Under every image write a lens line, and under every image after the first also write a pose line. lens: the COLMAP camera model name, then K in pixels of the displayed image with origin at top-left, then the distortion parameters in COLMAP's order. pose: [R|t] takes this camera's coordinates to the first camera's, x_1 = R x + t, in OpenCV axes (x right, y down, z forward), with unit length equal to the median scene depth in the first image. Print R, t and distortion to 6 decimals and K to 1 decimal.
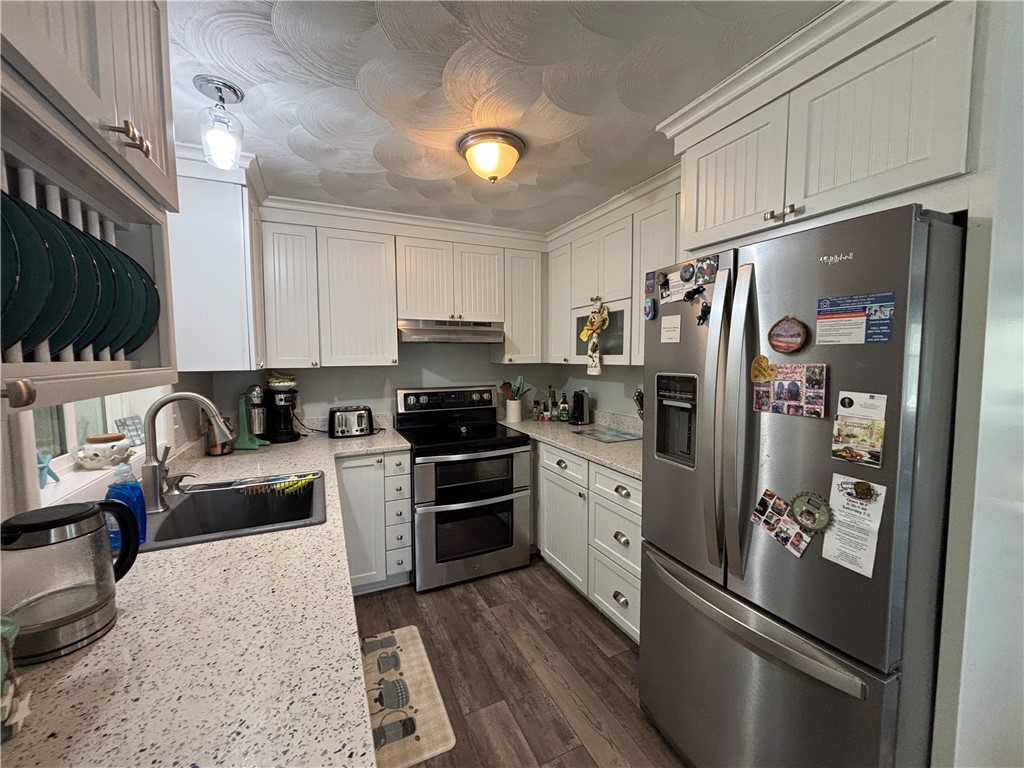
lens RADIAL K [[412.4, 0, 510.4], [0, 412.4, 383.5], [0, 0, 1]] dist [0.007238, -0.001054]
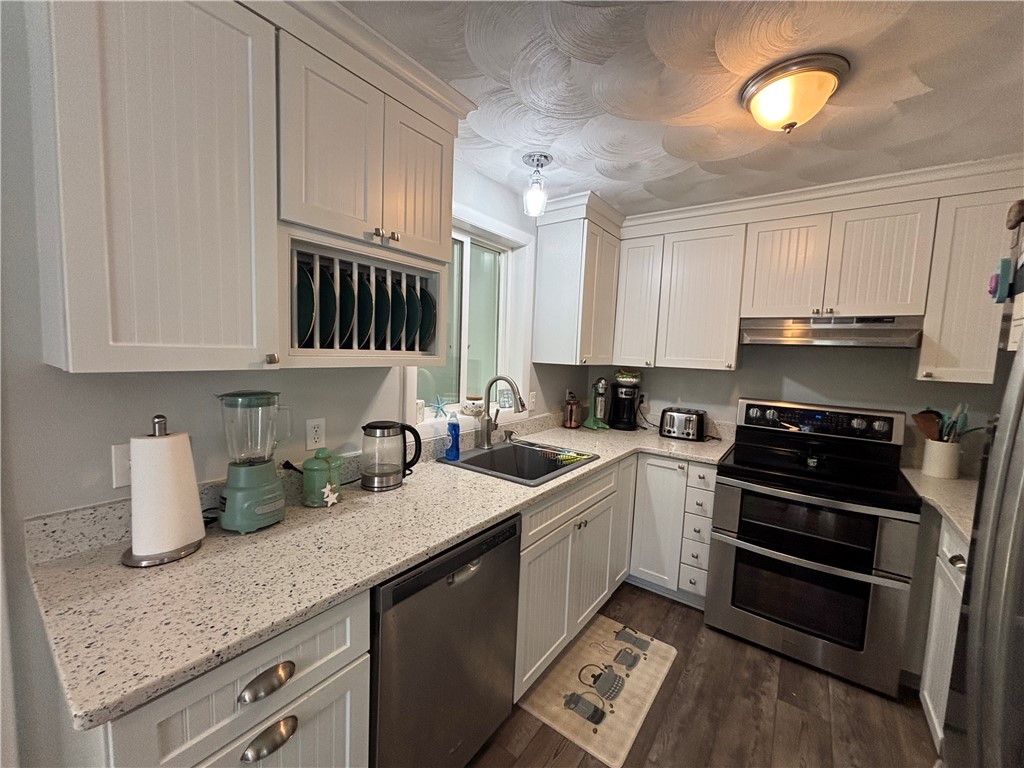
lens RADIAL K [[412.4, 0, 513.0], [0, 412.4, 383.8], [0, 0, 1]] dist [0.007238, -0.001054]
pose [[0.489039, 0.097884, -0.866752, 0.297517], [-0.102178, 0.993271, 0.054521, -0.017397], [0.866257, 0.061900, 0.495750, 0.165742]]
